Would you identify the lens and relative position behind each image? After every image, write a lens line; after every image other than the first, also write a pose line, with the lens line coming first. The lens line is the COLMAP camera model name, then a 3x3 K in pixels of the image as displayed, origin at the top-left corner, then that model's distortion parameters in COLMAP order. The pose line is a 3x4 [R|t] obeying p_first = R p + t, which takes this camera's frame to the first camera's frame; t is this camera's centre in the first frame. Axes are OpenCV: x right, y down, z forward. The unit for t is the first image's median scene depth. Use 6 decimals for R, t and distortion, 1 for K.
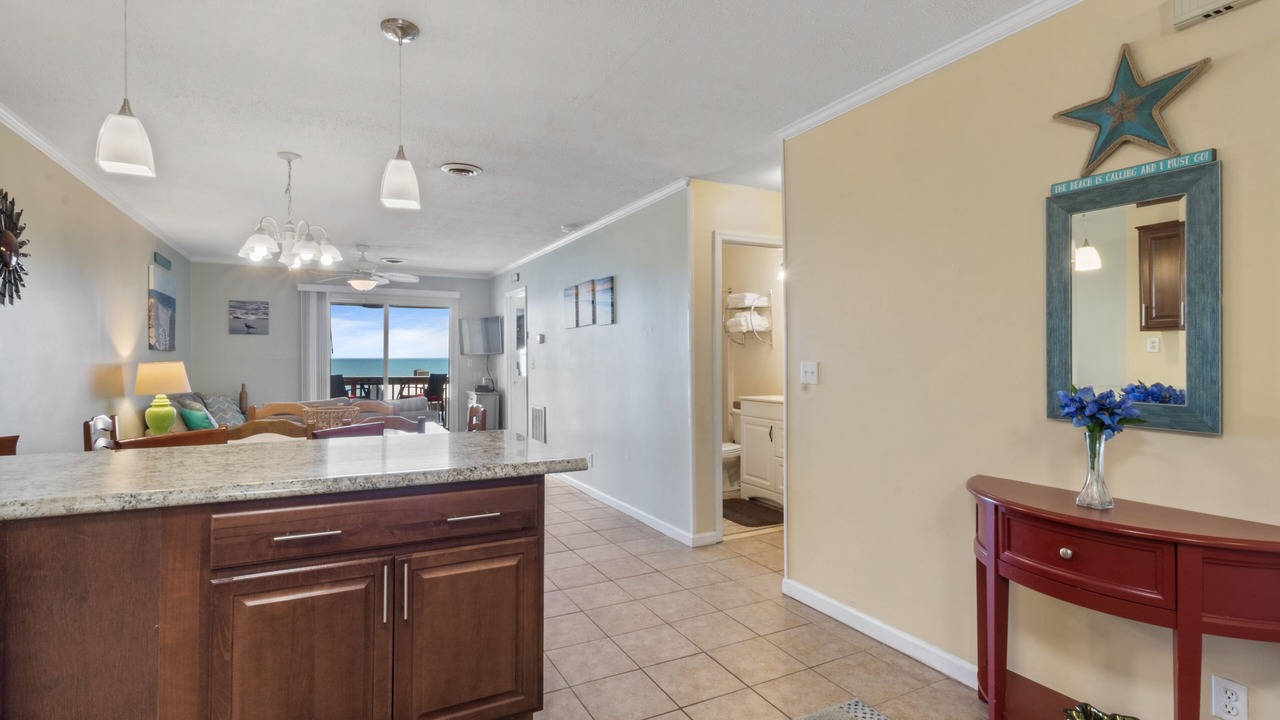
lens RADIAL K [[603.4, 0, 634.8], [0, 603.4, 352.4], [0, 0, 1]] dist [0.011721, -0.000465]
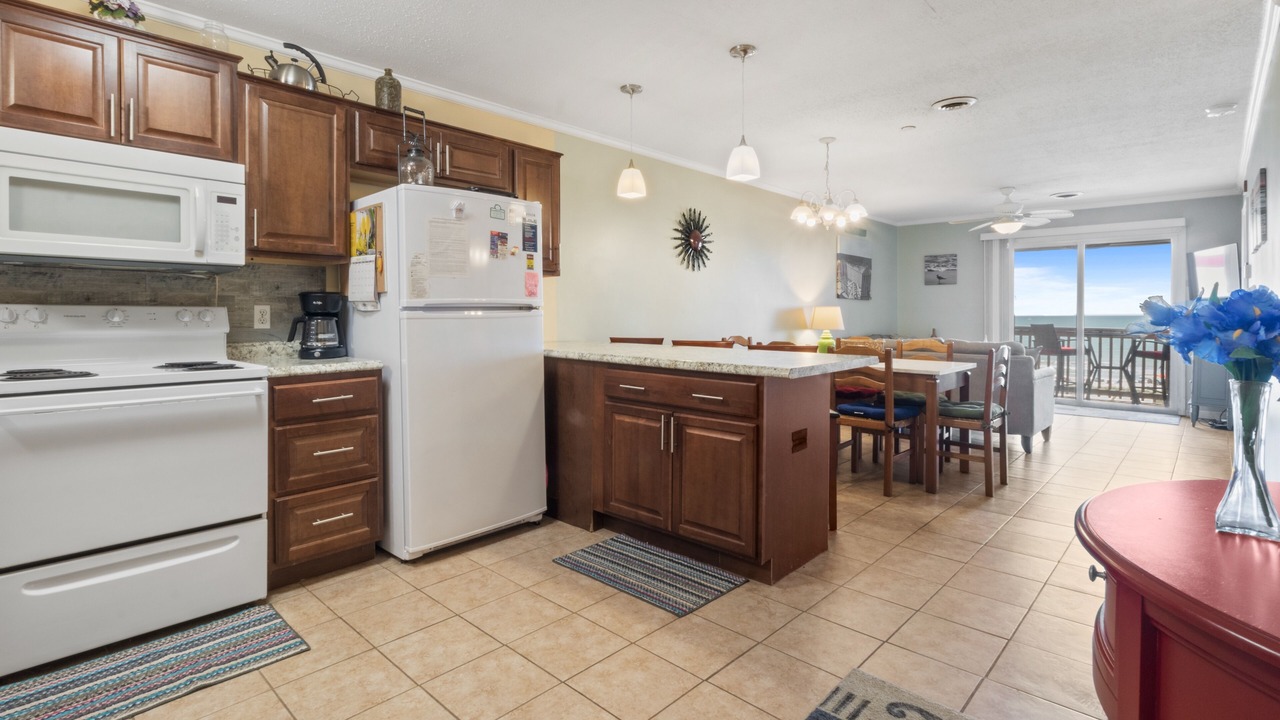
lens RADIAL K [[603.4, 0, 625.6], [0, 603.4, 320.5], [0, 0, 1]] dist [0.011721, -0.000465]
pose [[0.333488, 0.013751, -0.942654, 0.364919], [0.004972, 0.999854, 0.016345, 0.024792], [0.942741, -0.010138, 0.333371, 0.126153]]
